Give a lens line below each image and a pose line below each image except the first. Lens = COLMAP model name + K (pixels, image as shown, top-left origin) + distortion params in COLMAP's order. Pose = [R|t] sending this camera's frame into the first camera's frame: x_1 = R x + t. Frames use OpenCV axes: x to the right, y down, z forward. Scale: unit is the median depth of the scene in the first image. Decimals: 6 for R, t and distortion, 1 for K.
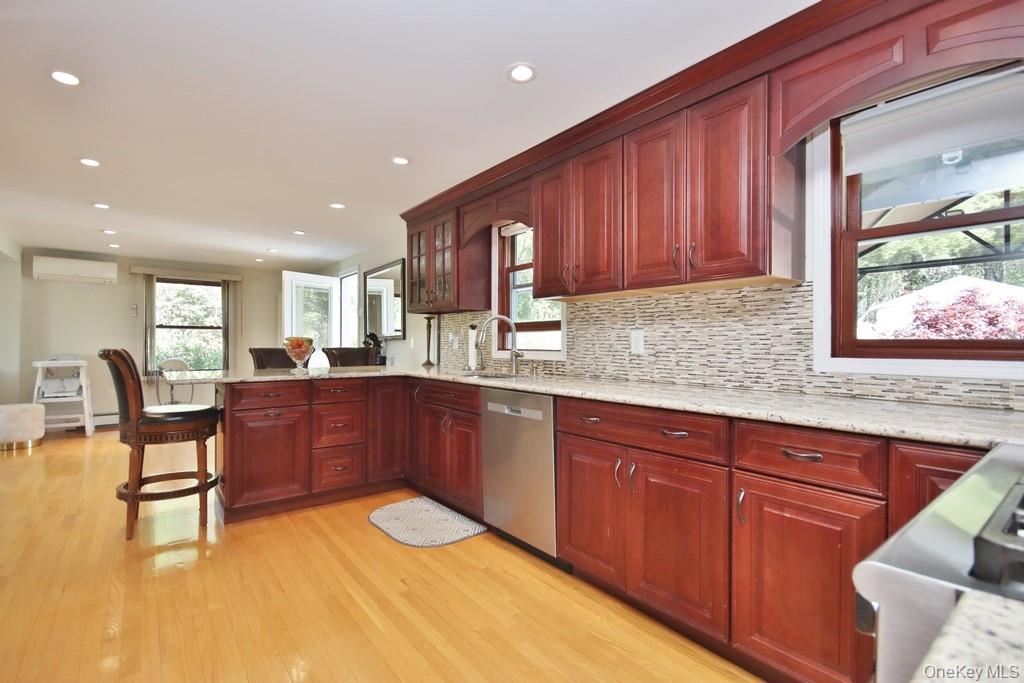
lens RADIAL K [[473.5, 0, 510.2], [0, 473.5, 344.5], [0, 0, 1]] dist [-0.002120, -0.000488]
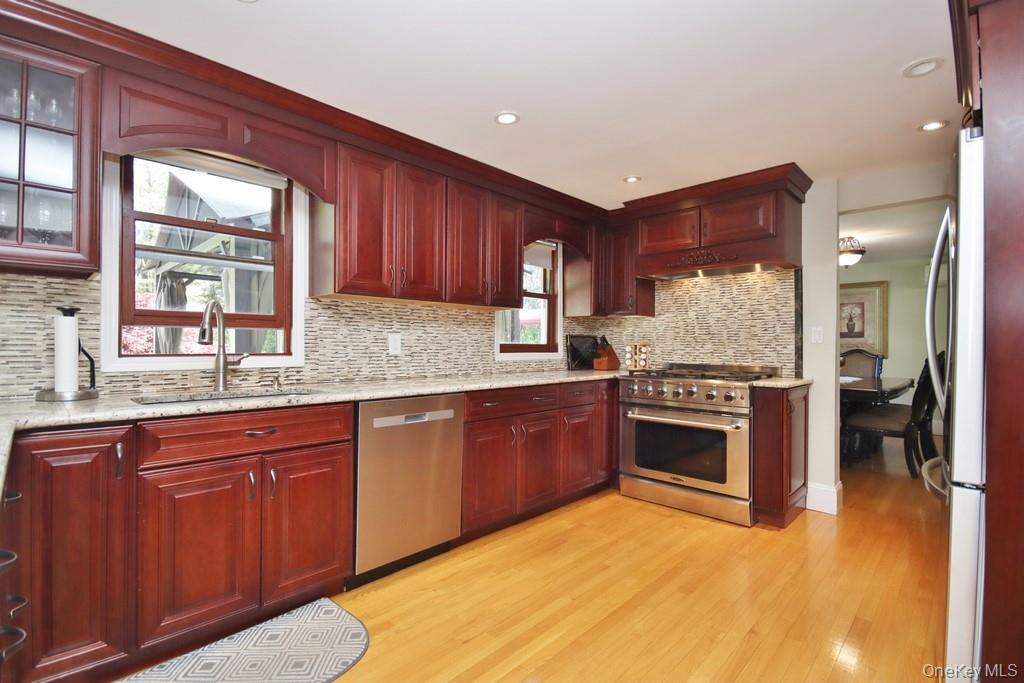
lens RADIAL K [[473.5, 0, 510.2], [0, 473.5, 344.5], [0, 0, 1]] dist [-0.002120, -0.000488]
pose [[-0.131036, -0.002196, 0.991375, -0.908962], [-0.004424, 0.999989, 0.001630, -0.007678], [-0.991368, -0.004172, -0.131044, 0.904670]]
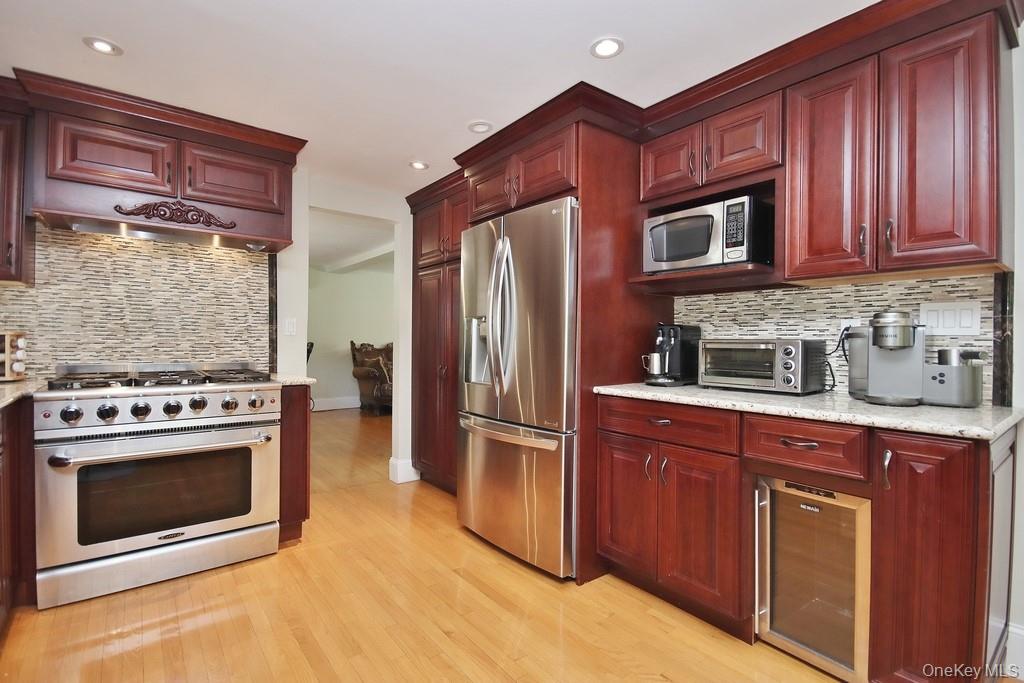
lens RADIAL K [[473.5, 0, 510.2], [0, 473.5, 344.5], [0, 0, 1]] dist [-0.002120, -0.000488]
pose [[-0.999935, -0.010670, -0.004099, -0.312722], [-0.010700, 0.999915, 0.007391, -0.004059], [0.004019, 0.007435, -0.999964, 1.146251]]
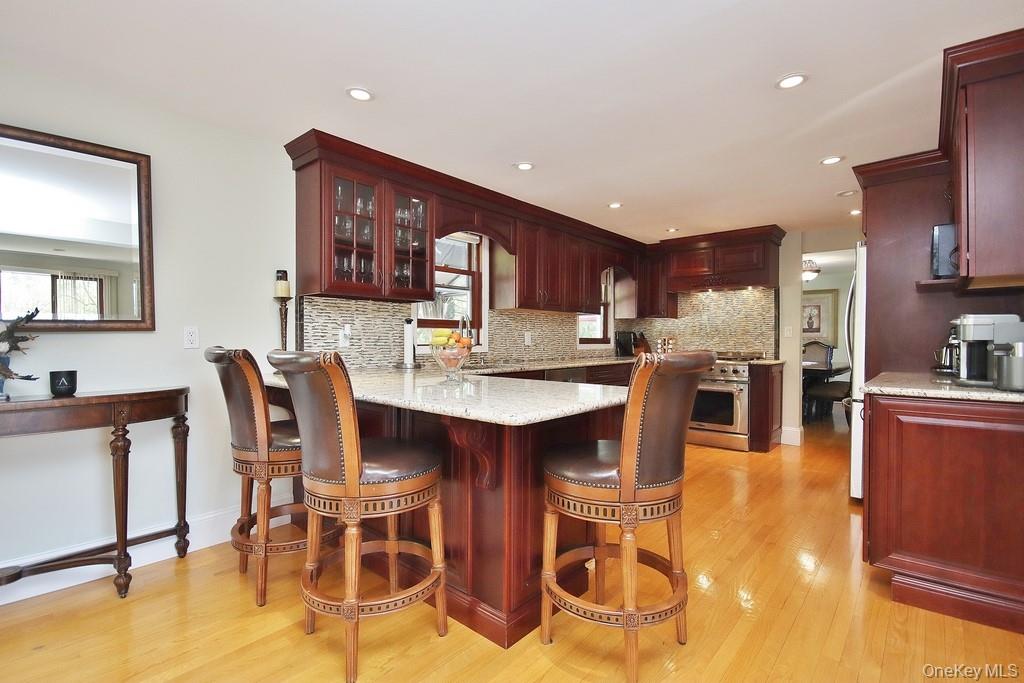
lens RADIAL K [[473.5, 0, 510.2], [0, 473.5, 344.5], [0, 0, 1]] dist [-0.002120, -0.000488]
pose [[-0.187120, -0.013985, 0.982238, -1.485997], [-0.001825, 0.999902, 0.013889, -0.006644], [-0.982335, 0.000806, -0.187127, 1.437126]]
